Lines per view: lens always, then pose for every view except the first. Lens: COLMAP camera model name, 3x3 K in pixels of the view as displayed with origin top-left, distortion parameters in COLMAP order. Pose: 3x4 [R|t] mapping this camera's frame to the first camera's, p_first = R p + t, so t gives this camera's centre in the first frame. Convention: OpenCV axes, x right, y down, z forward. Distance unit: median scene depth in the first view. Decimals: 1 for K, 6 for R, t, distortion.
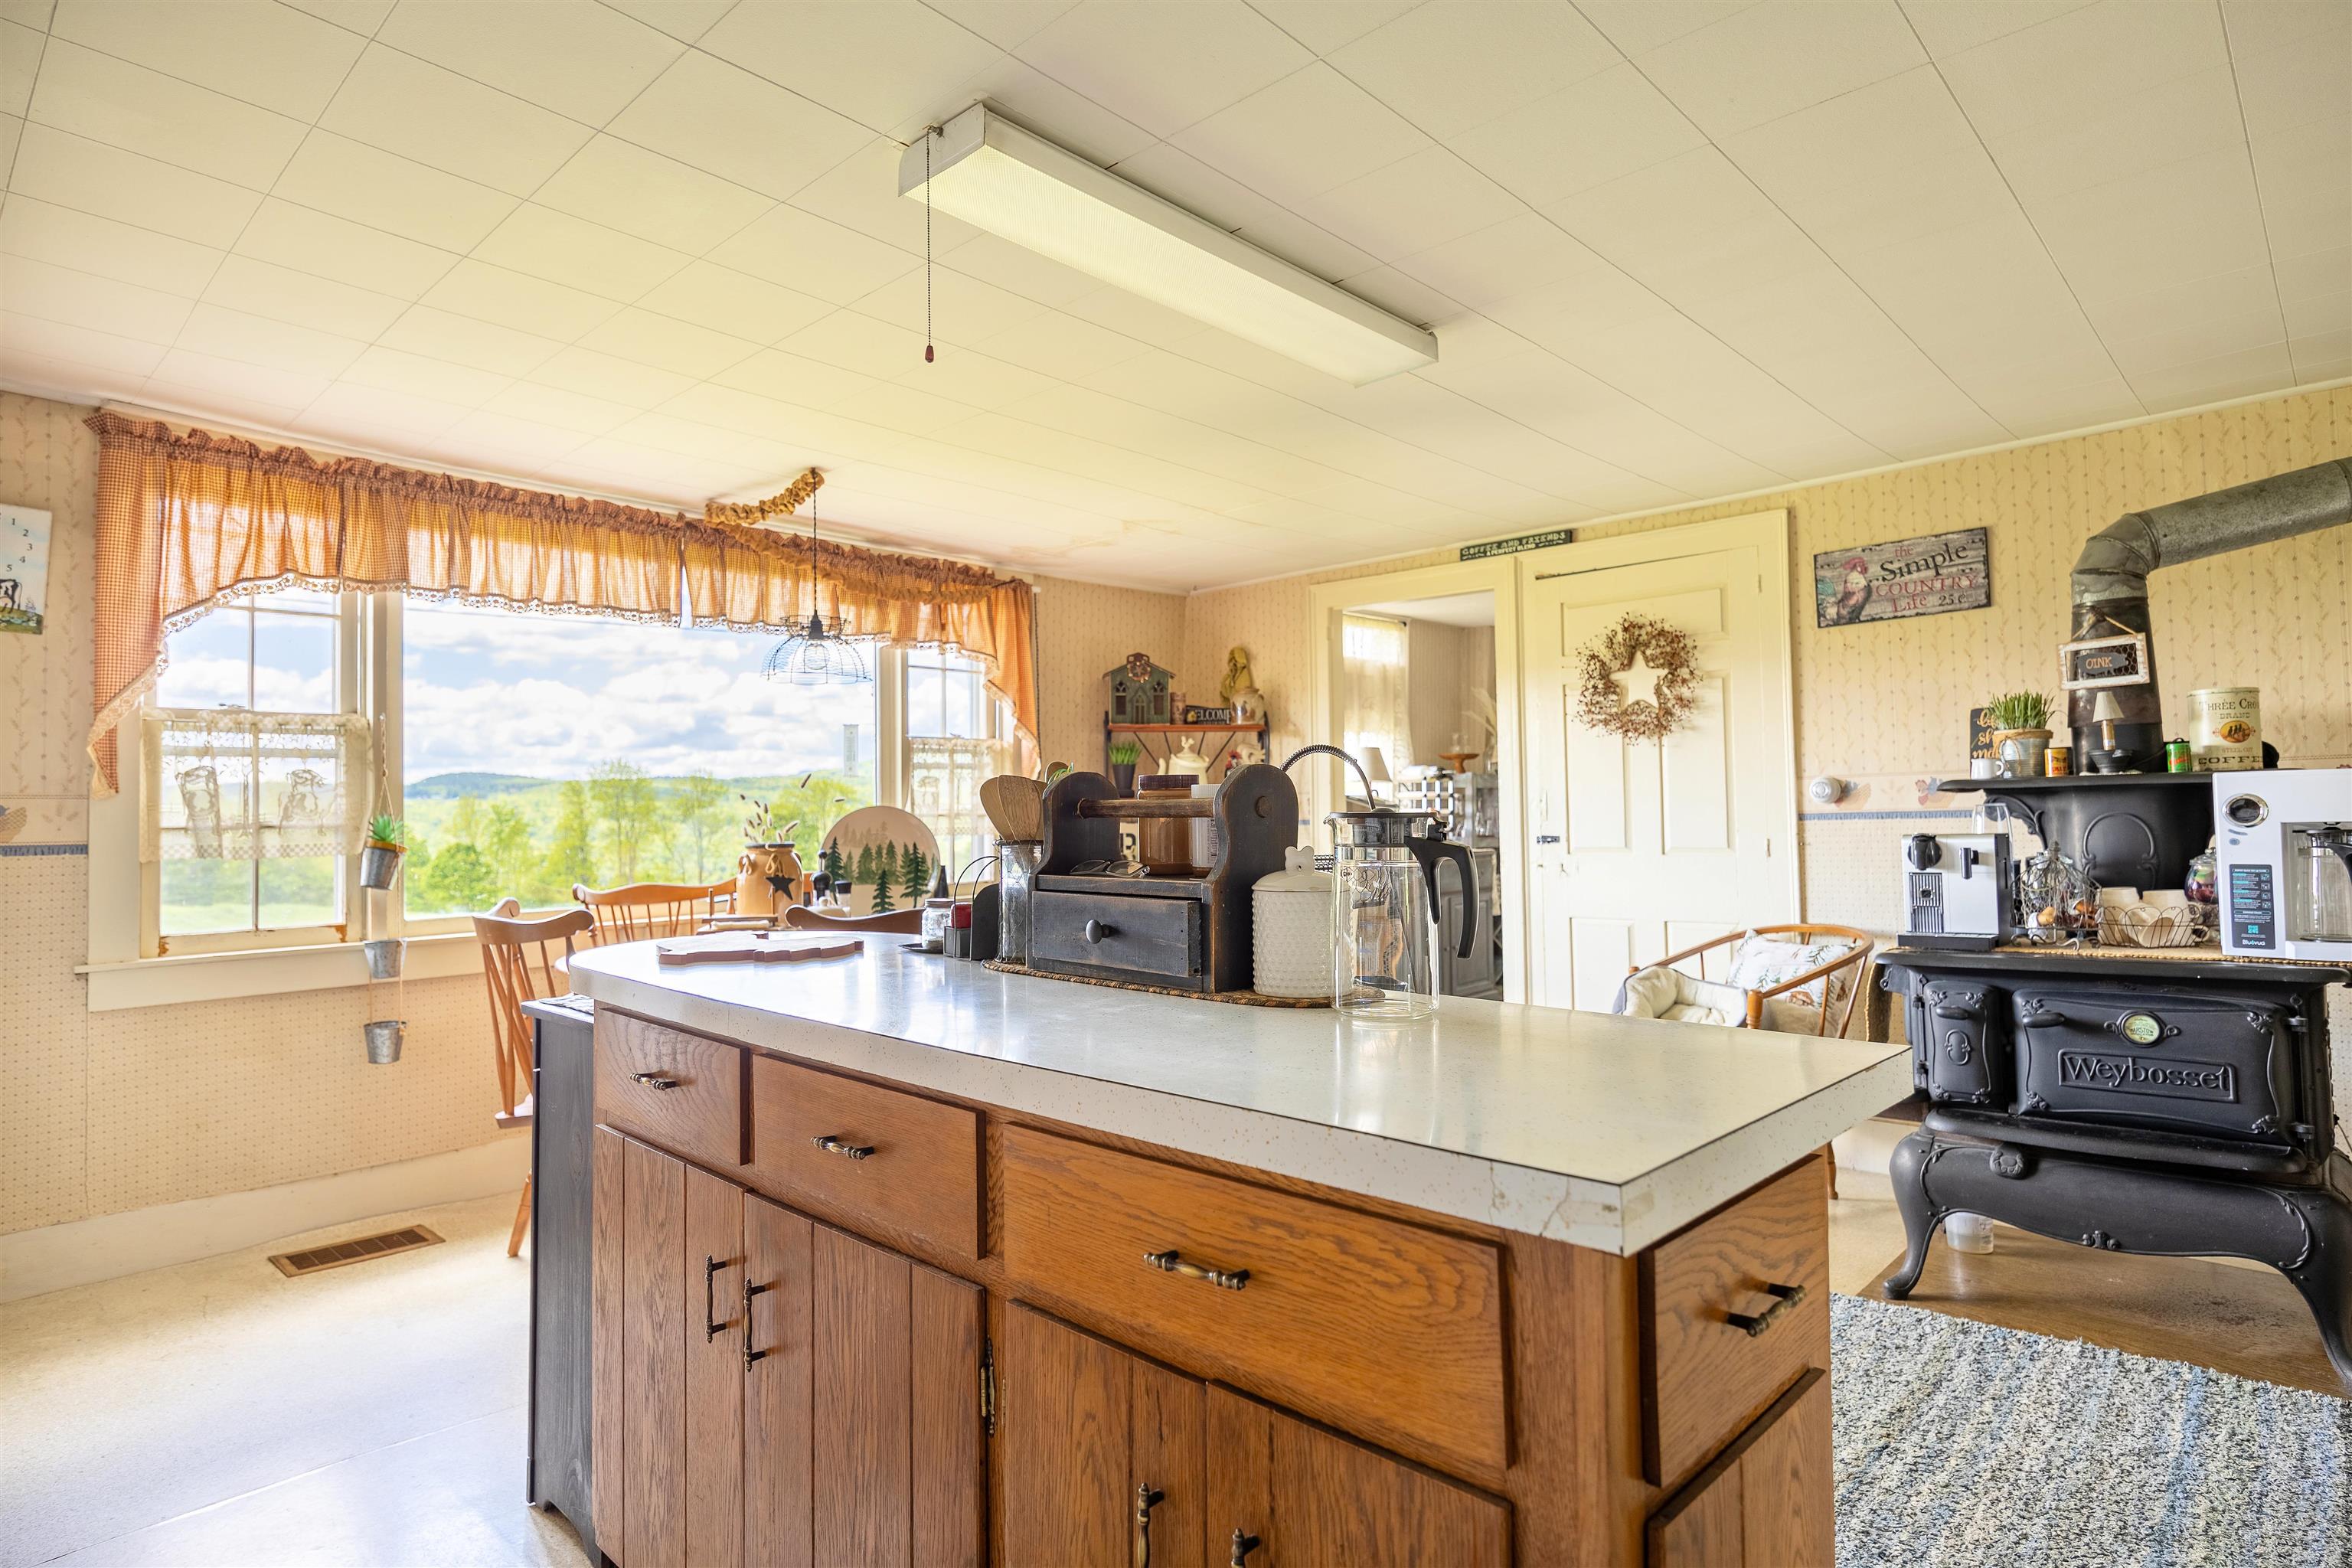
lens RADIAL K [[1282.5, 0, 1185.9], [0, 1282.5, 784.5], [0, 0, 1]] dist [-0.001113, 0.000162]
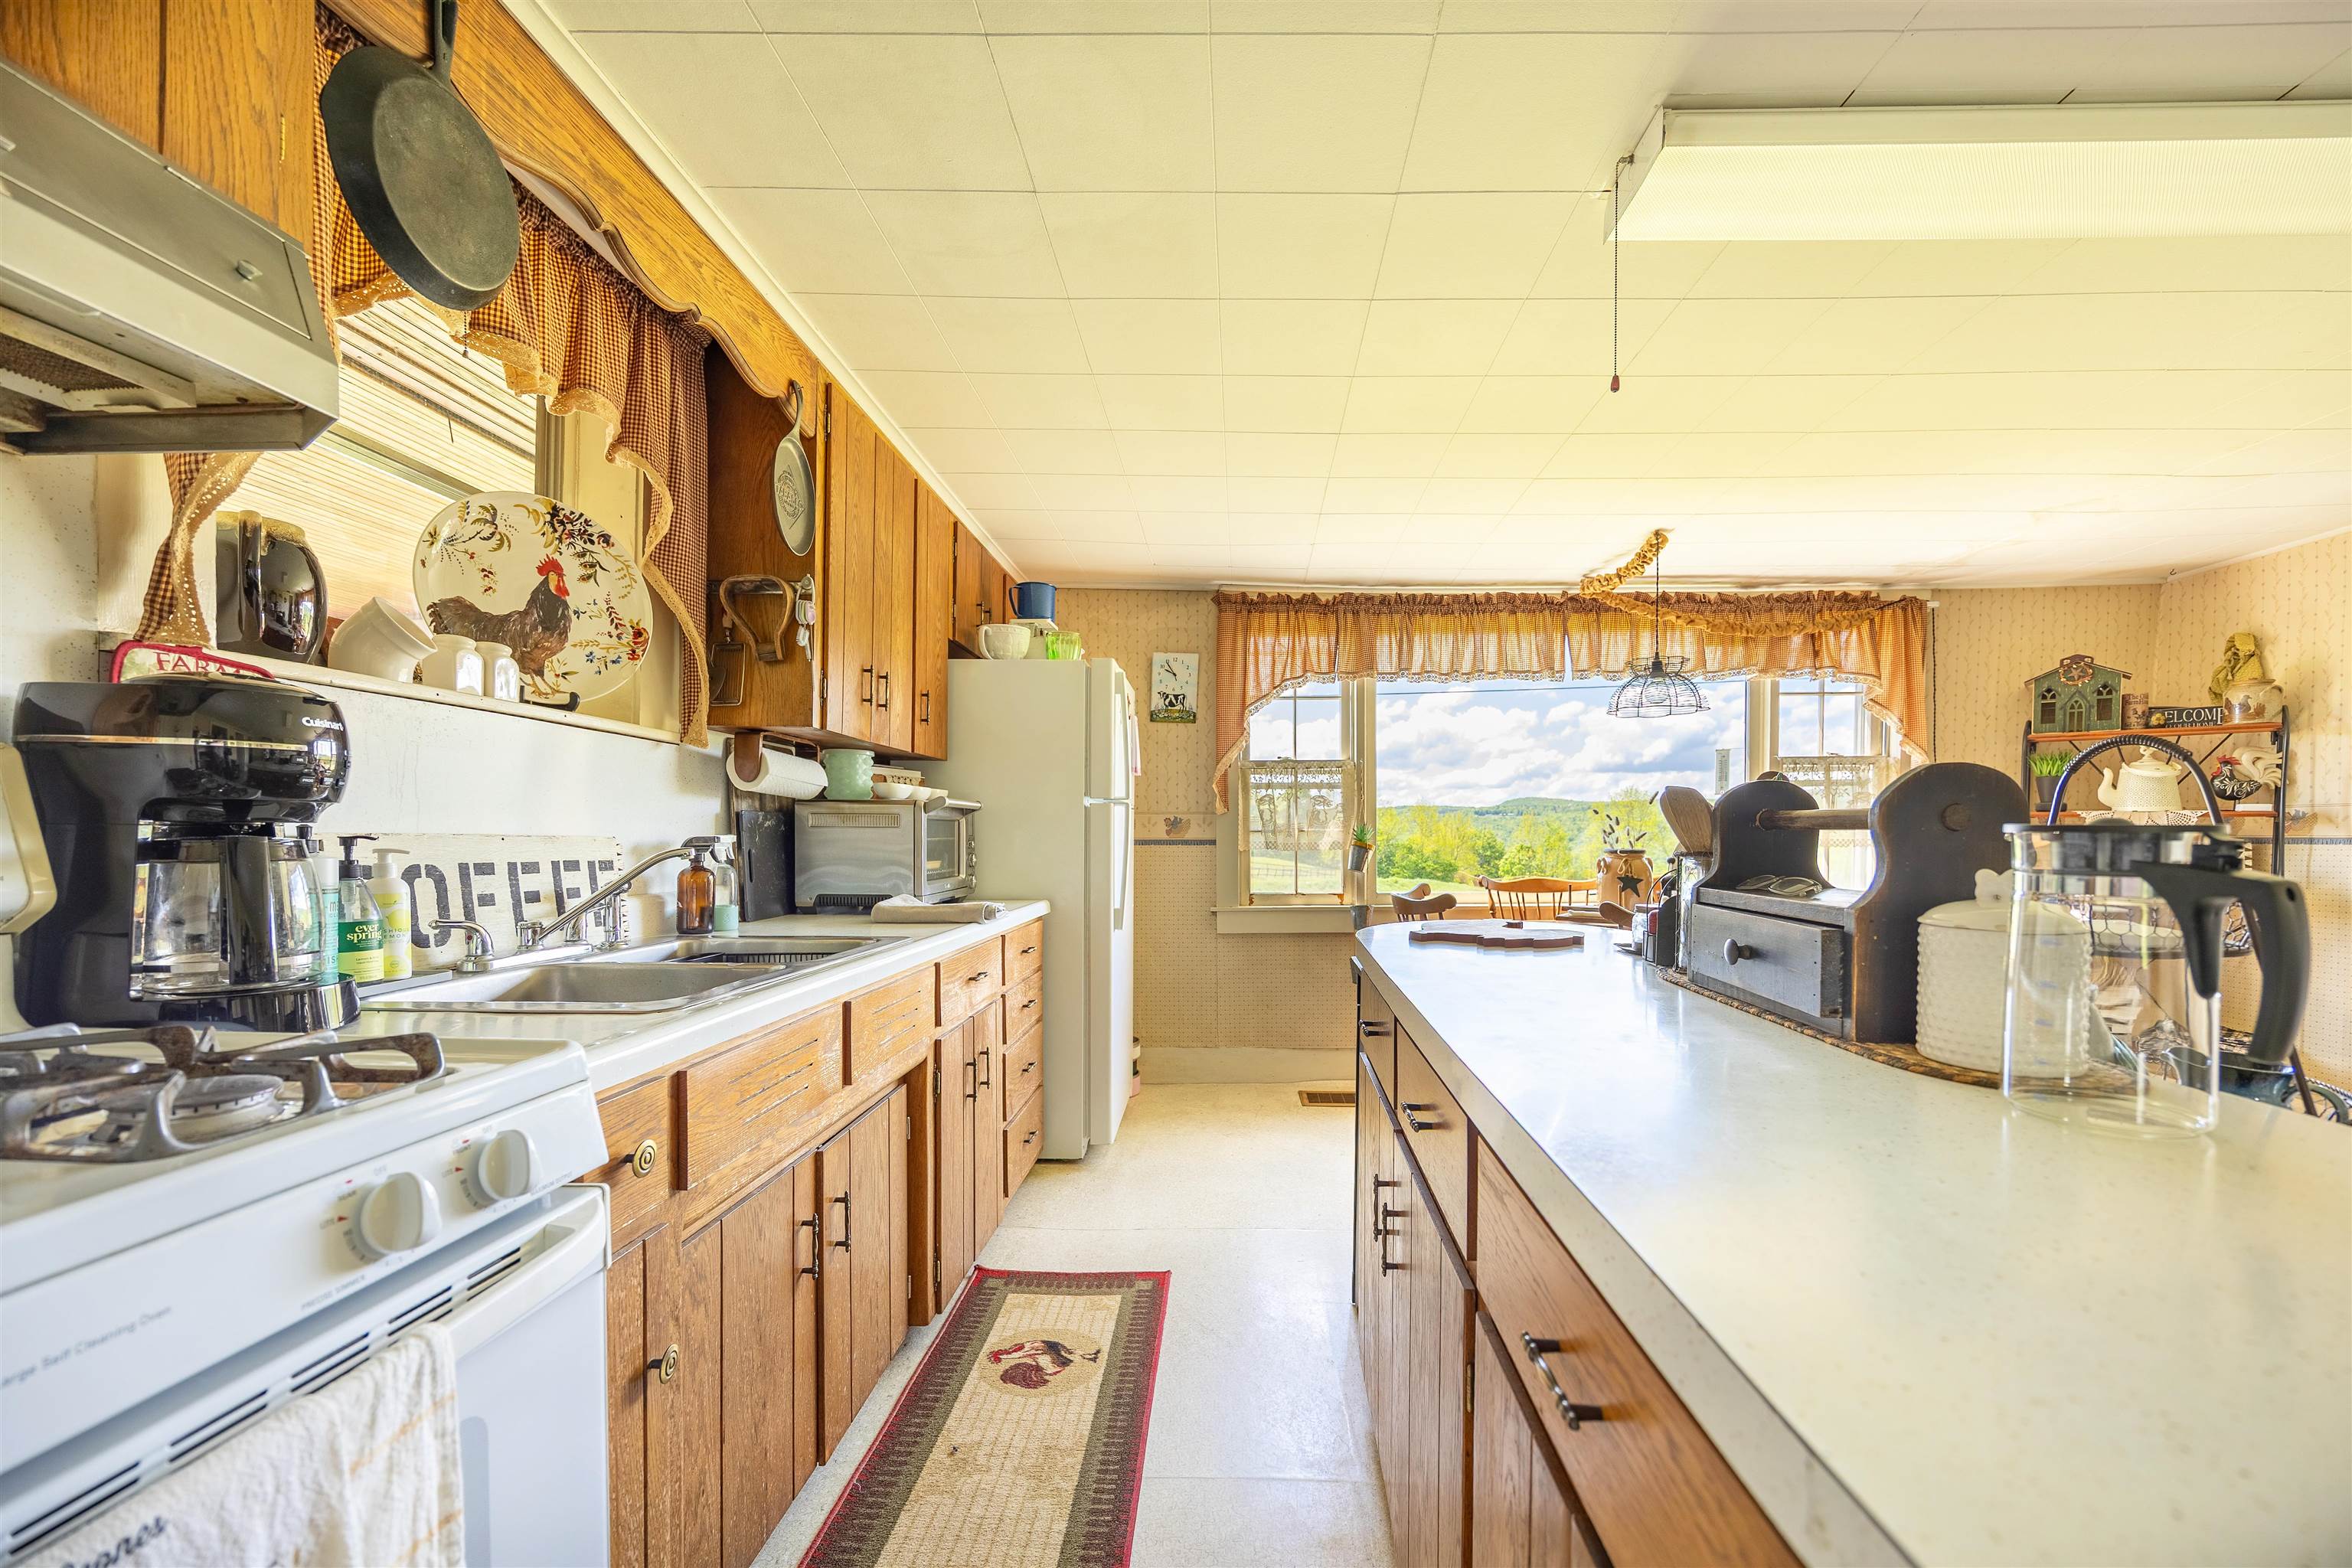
lens RADIAL K [[923.4, 0, 1179.4], [0, 923.4, 850.8], [0, 0, 1]] dist [0.000153, 0.000015]
pose [[0.656410, 0.027722, -0.753895, 0.072322], [0.010237, 0.998905, 0.045645, 0.002918], [0.754335, -0.037680, 0.655408, 0.111494]]
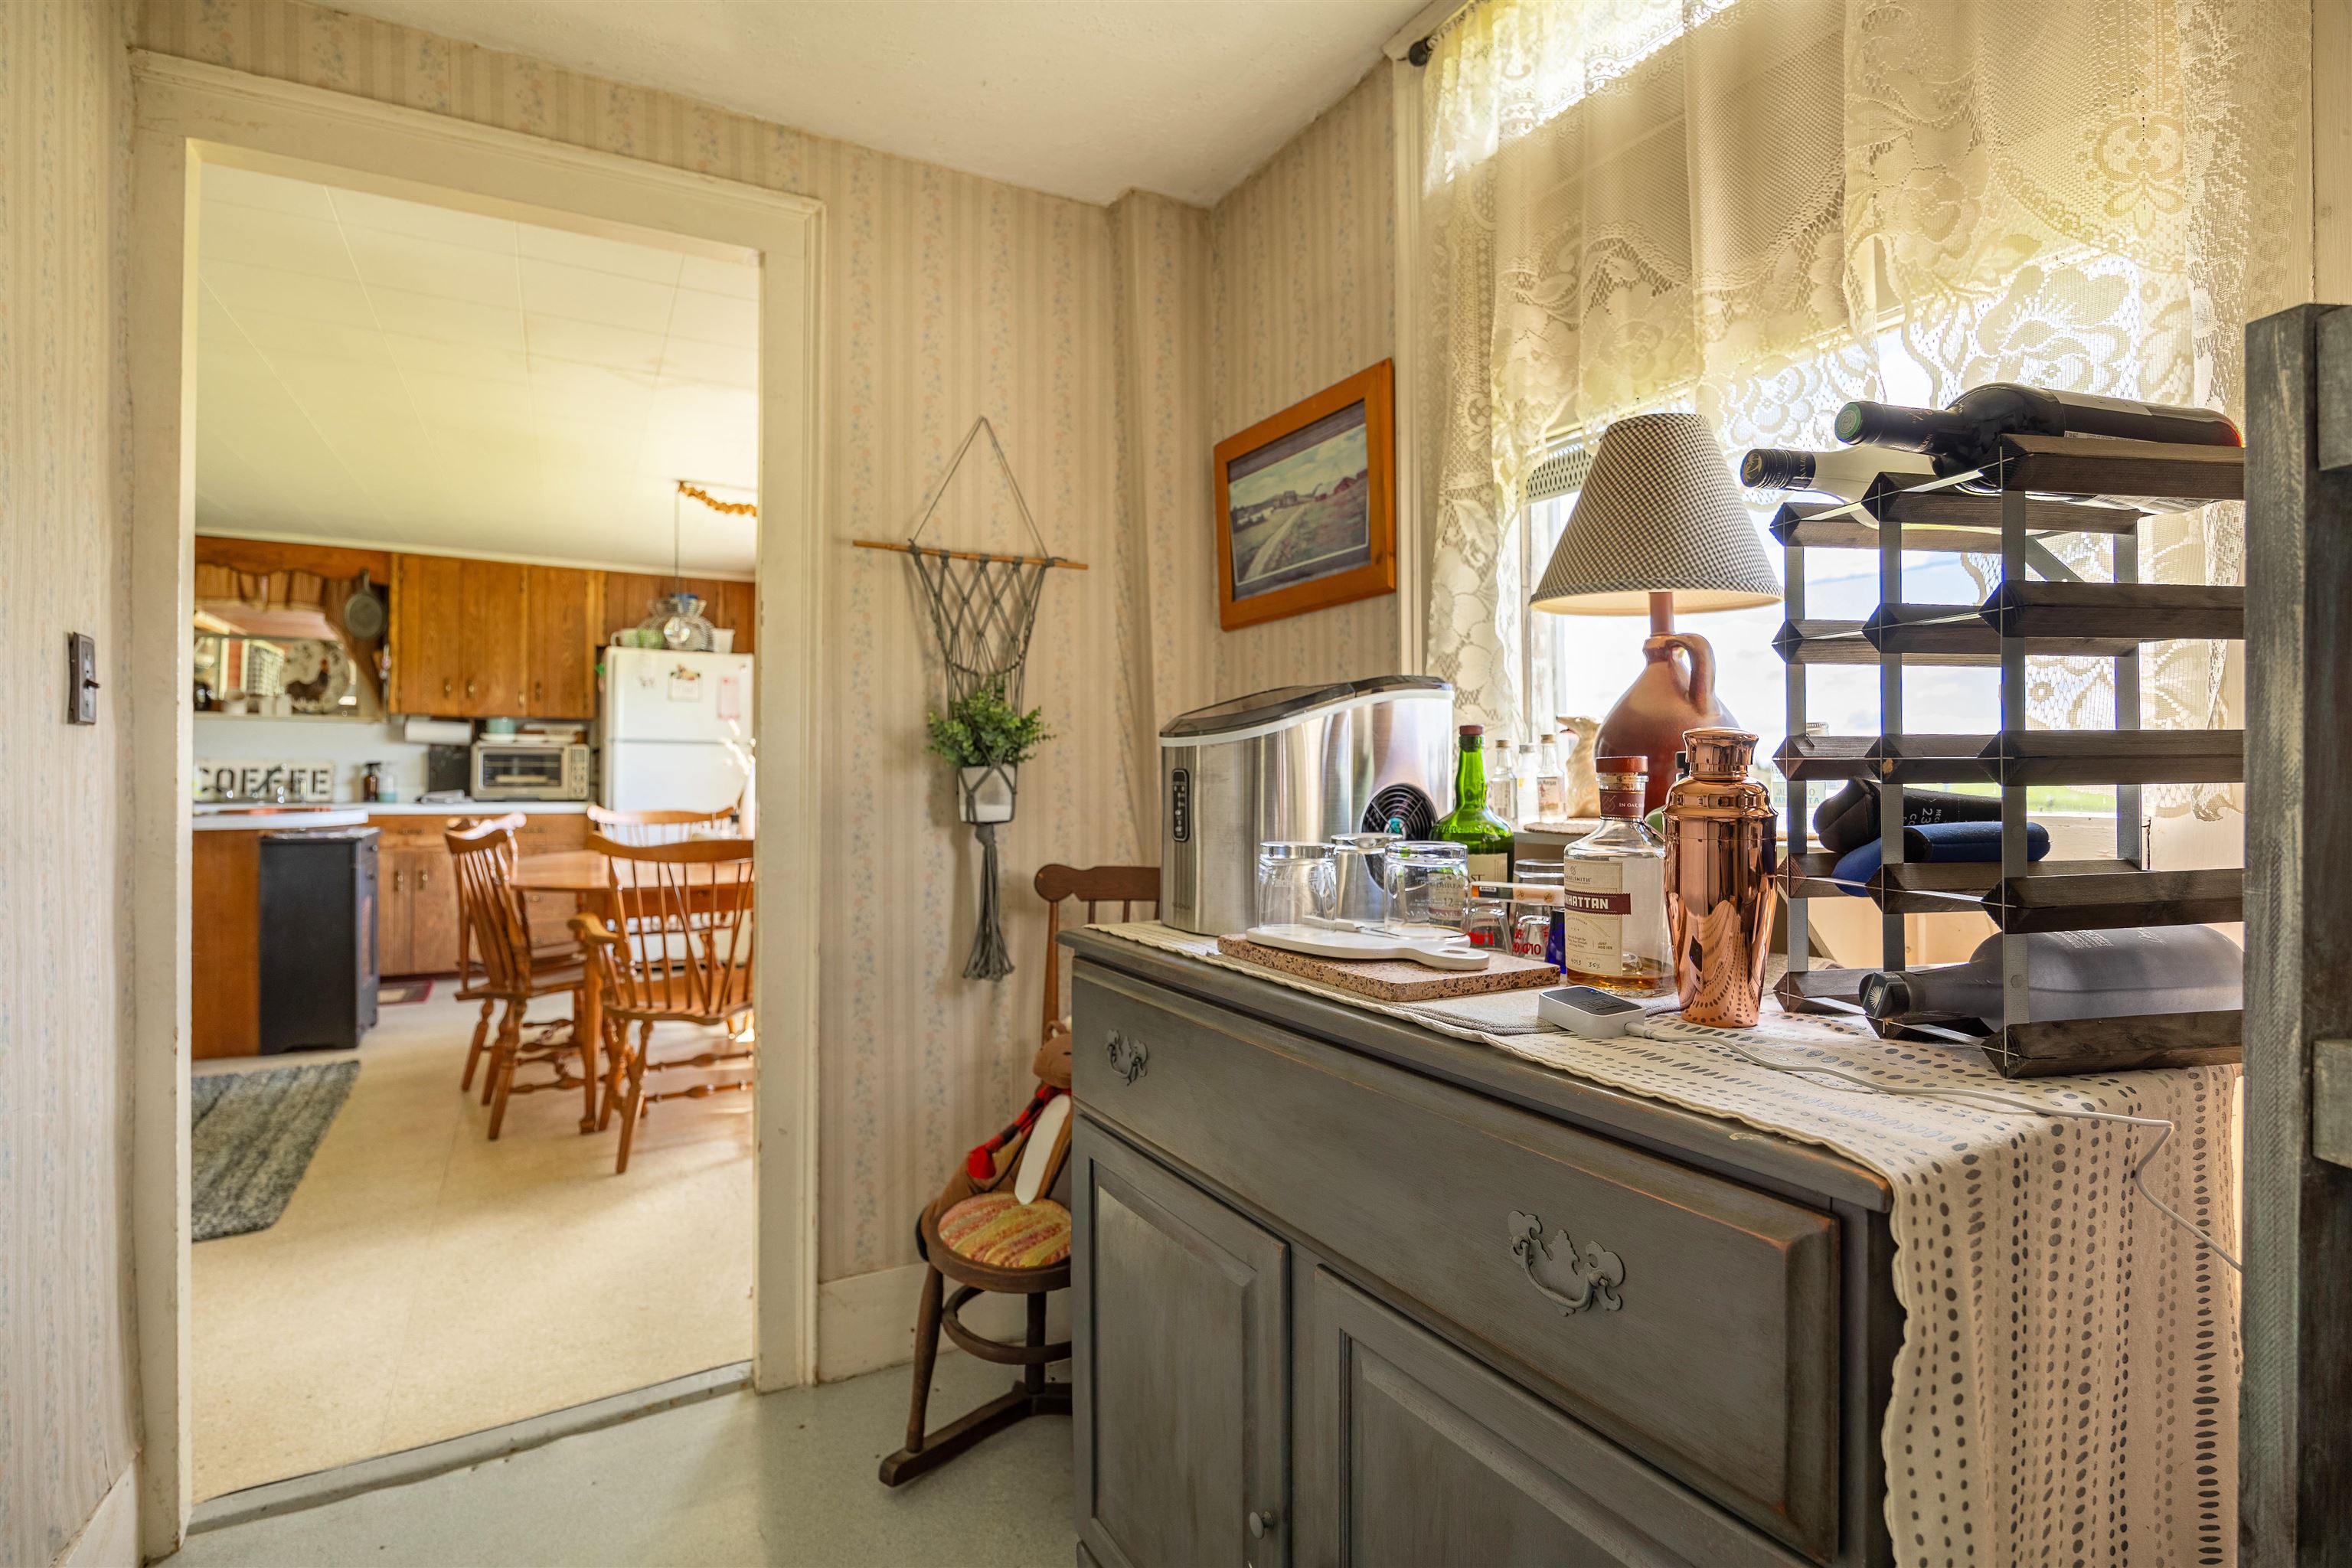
lens RADIAL K [[1060.2, 0, 1168.4], [0, 1060.2, 775.2], [0, 0, 1]] dist [-0.024477, 0.000147]
pose [[-0.277908, 0.018962, -0.960421, 0.634514], [0.019879, 0.999705, 0.013986, 0.041458], [0.960402, -0.015206, -0.278203, 1.918395]]
